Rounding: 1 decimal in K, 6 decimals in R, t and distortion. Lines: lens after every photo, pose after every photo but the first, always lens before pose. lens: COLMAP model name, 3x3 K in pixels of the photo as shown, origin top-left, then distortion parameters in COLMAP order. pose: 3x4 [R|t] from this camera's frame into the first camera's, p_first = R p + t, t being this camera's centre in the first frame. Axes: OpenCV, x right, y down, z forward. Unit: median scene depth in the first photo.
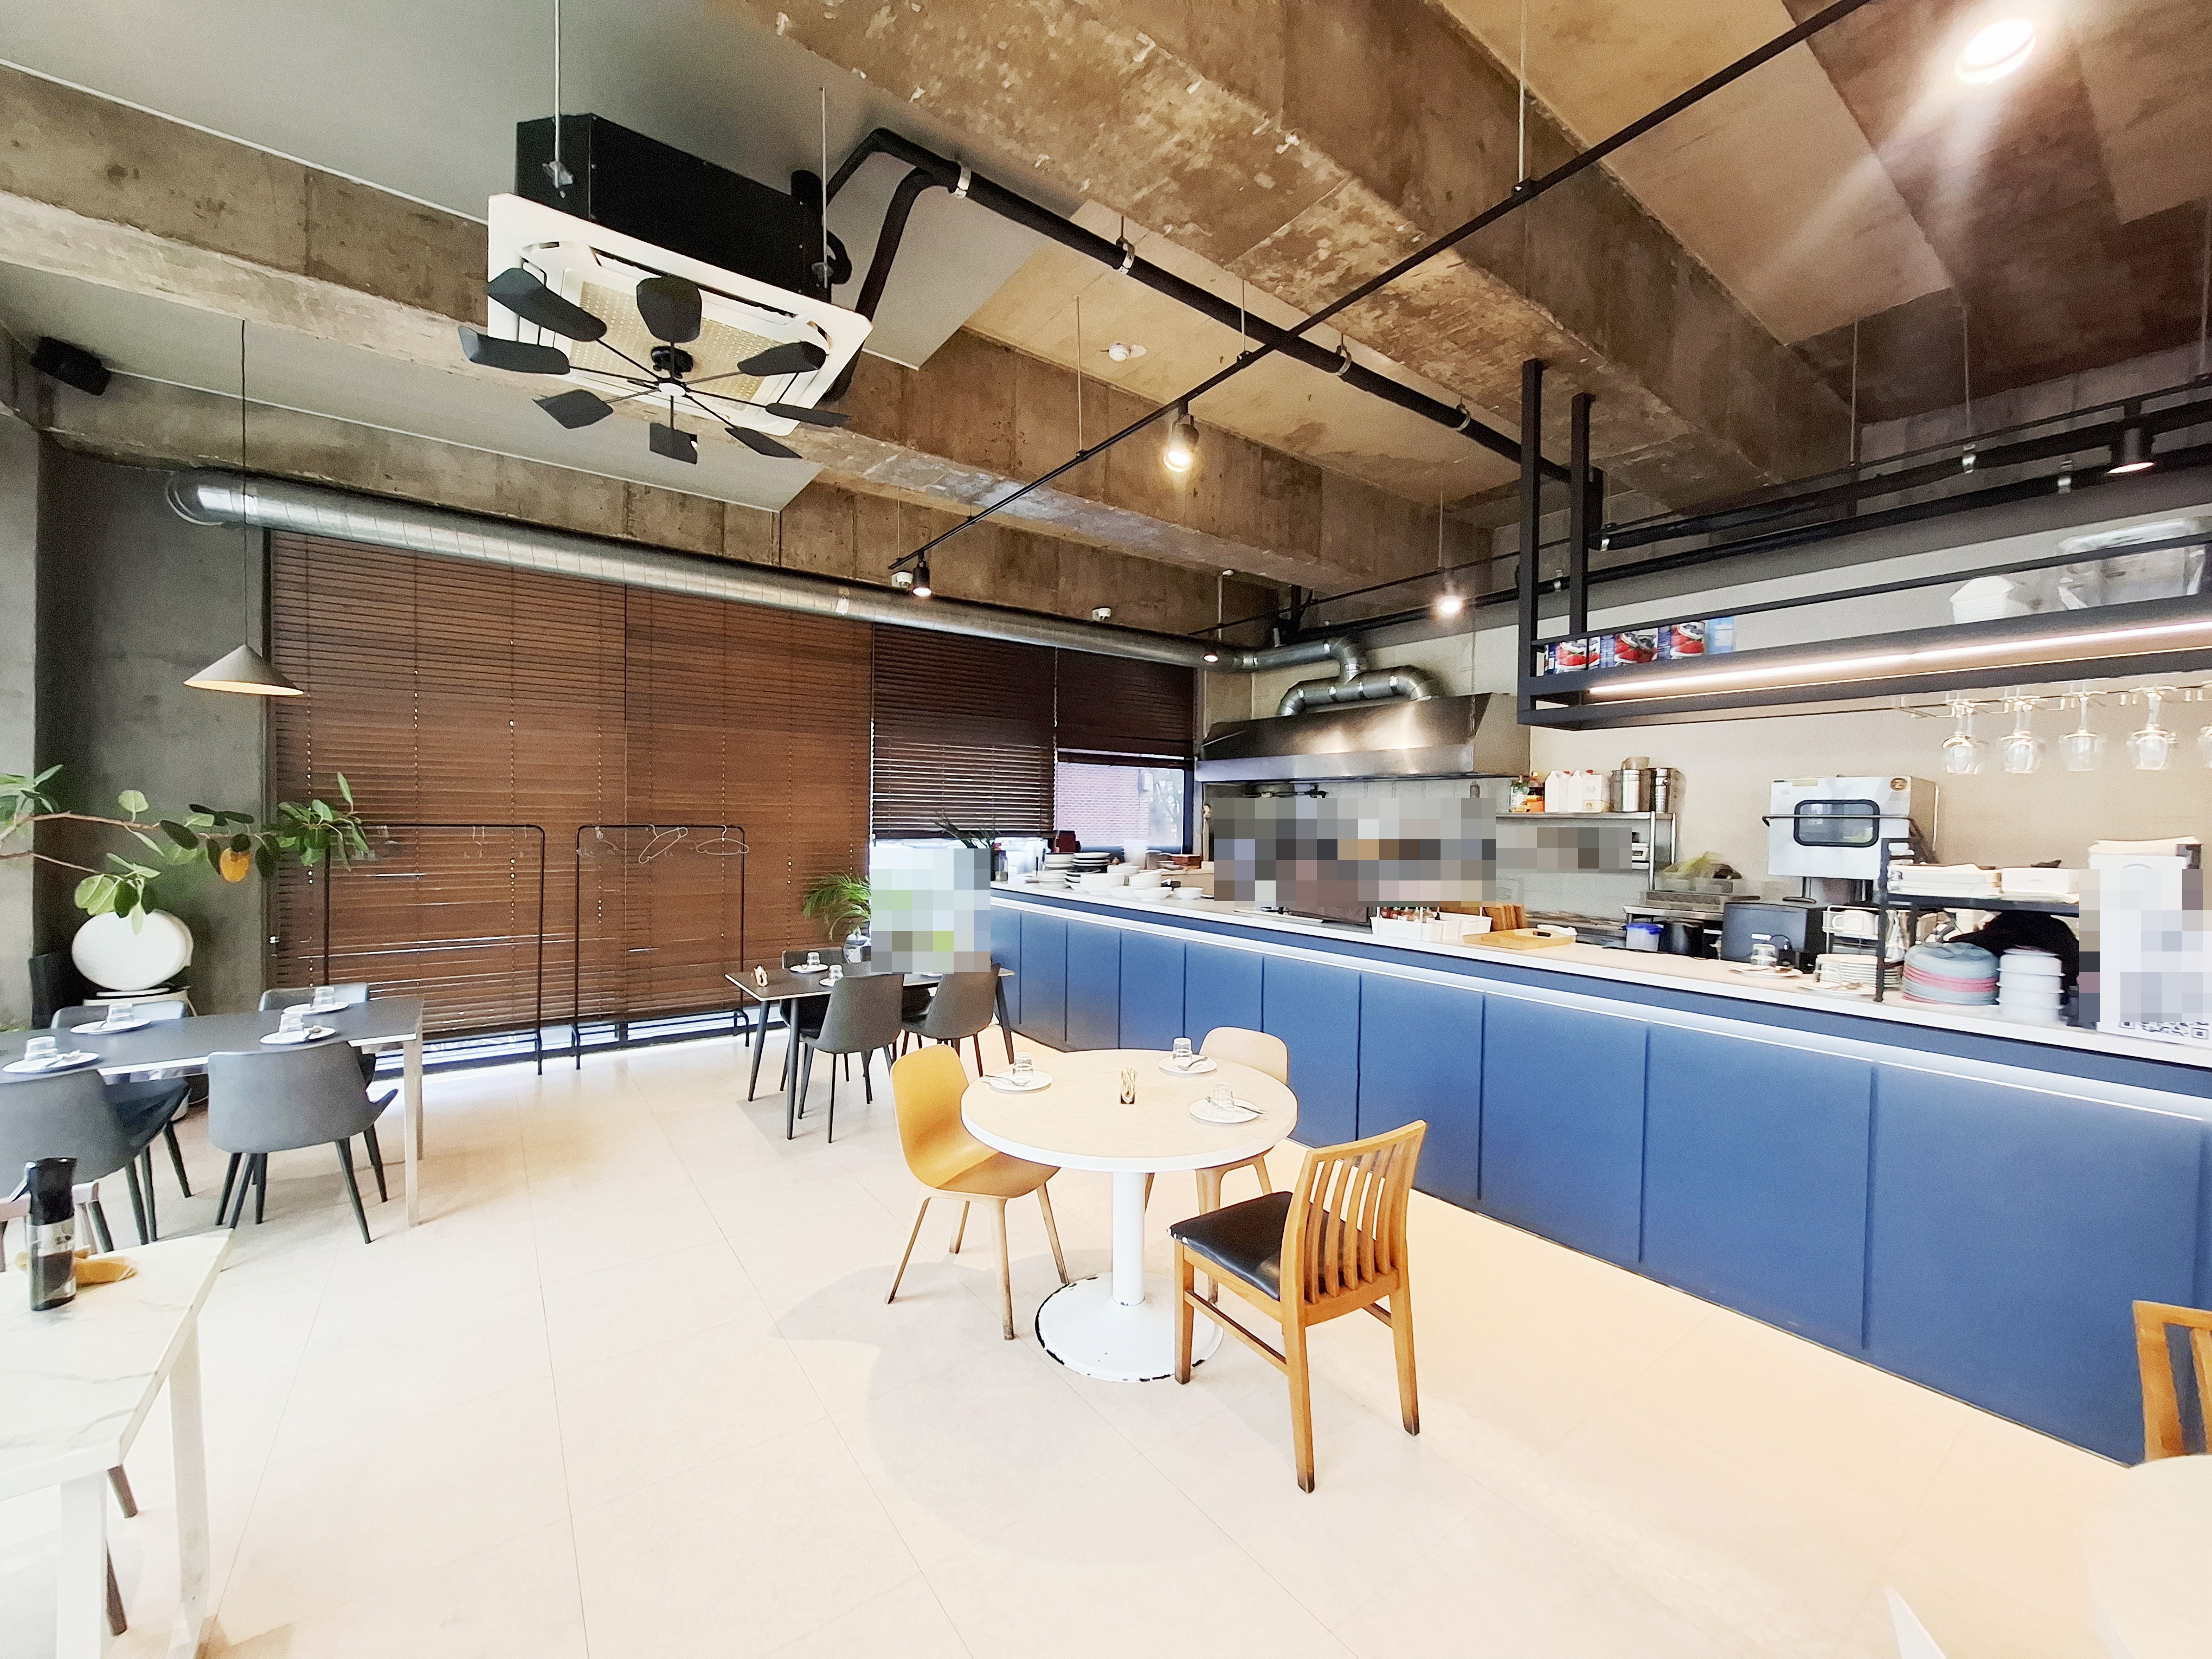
lens RADIAL K [[870.4, 0, 1100.2], [0, 870.4, 832.8], [0, 0, 1]] dist [-0.001155, 0.000133]
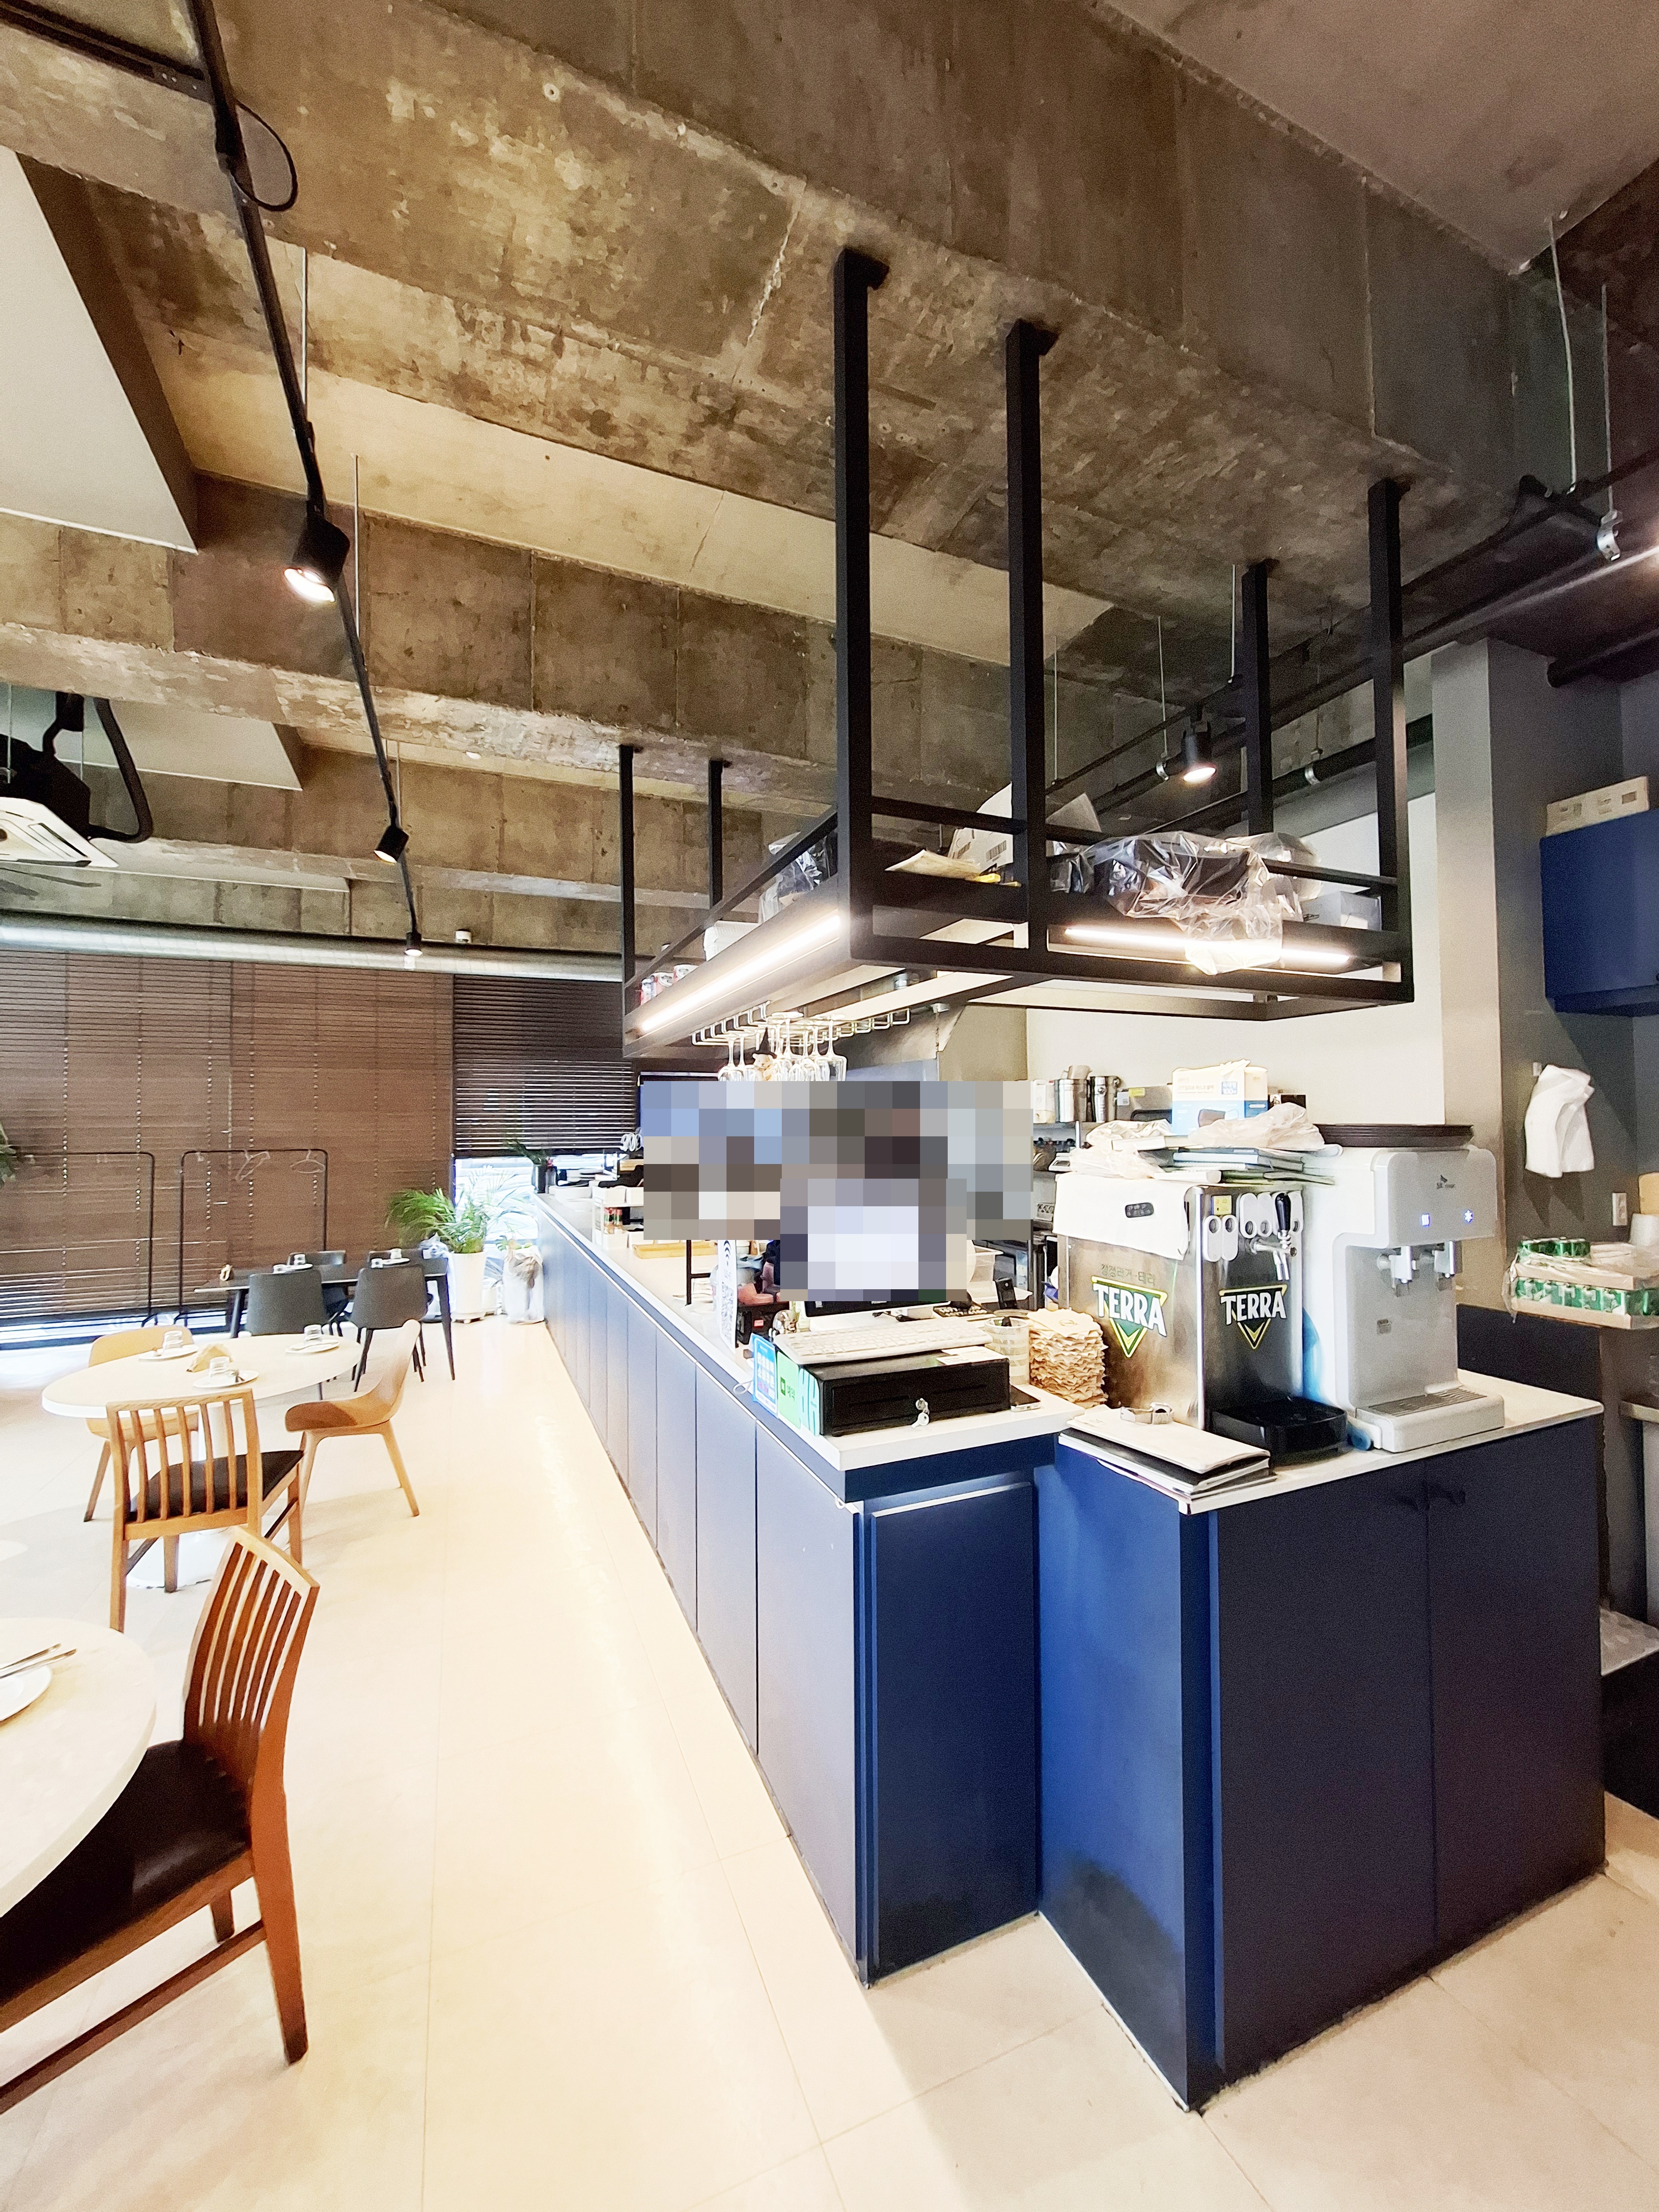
lens RADIAL K [[870.4, 0, 823.1], [0, 870.4, 1101.4], [0, 0, 1]] dist [-0.001155, 0.000133]
pose [[0.974420, -0.027509, -0.223045, 0.560615], [0.017842, 0.998817, -0.045240, -0.007546], [0.224025, 0.040103, 0.973758, -0.027807]]
